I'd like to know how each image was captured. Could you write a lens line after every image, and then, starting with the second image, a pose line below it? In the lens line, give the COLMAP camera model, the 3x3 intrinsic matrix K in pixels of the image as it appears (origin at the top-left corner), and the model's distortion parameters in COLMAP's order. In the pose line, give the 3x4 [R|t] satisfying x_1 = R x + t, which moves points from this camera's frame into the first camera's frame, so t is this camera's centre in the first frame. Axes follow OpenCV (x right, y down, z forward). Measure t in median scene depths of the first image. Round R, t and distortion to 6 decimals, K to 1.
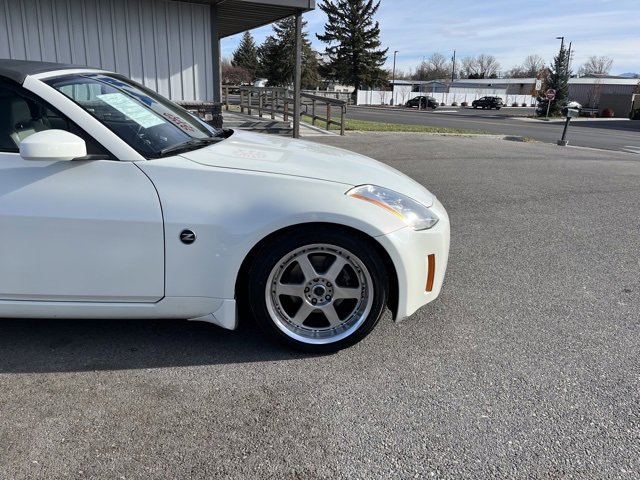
lens RADIAL K [[484.9, 0, 317.3], [0, 484.9, 234.7], [0, 0, 1]] dist [0.070849, -0.096086]
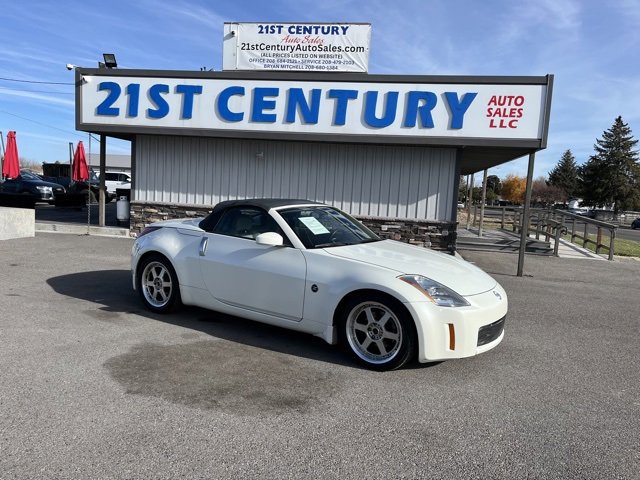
lens RADIAL K [[484.9, 0, 317.4], [0, 484.9, 240.6], [0, 0, 1]] dist [0.070849, -0.096086]
pose [[0.820316, 0.069982, -0.567613, 0.128213], [-0.191122, 0.968971, -0.156743, 0.018555], [0.539031, 0.237062, 0.808237, -0.095017]]
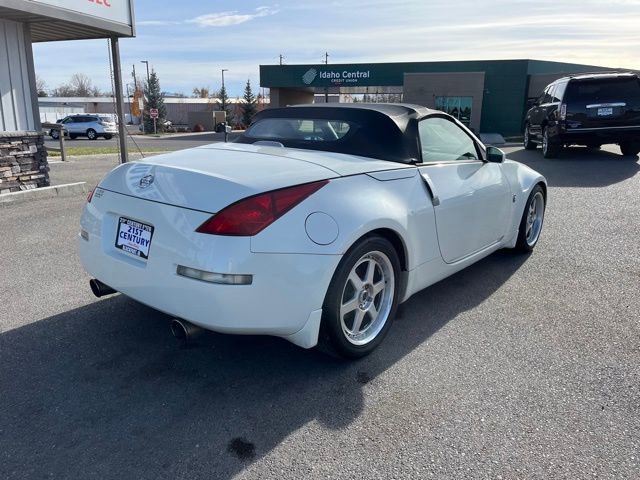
lens RADIAL K [[484.9, 0, 319.9], [0, 484.9, 236.9], [0, 0, 1]] dist [0.070849, -0.096086]
pose [[0.667100, -0.202539, 0.716907, -0.324432], [0.223787, 0.972369, 0.066472, -0.021992], [-0.710561, 0.116091, 0.693993, 0.039036]]
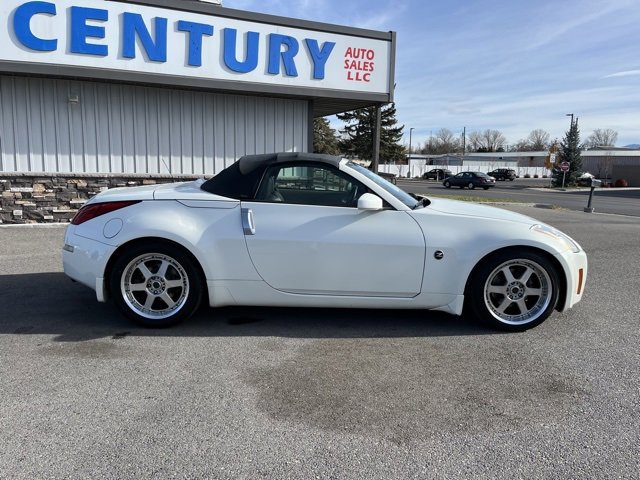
lens RADIAL K [[484.9, 0, 317.6], [0, 484.9, 240.5], [0, 0, 1]] dist [0.070849, -0.096086]
pose [[0.999738, -0.007389, -0.021682, -0.097959], [0.004455, 0.991189, -0.132381, 0.026368], [0.022469, 0.132250, 0.990962, -0.100582]]
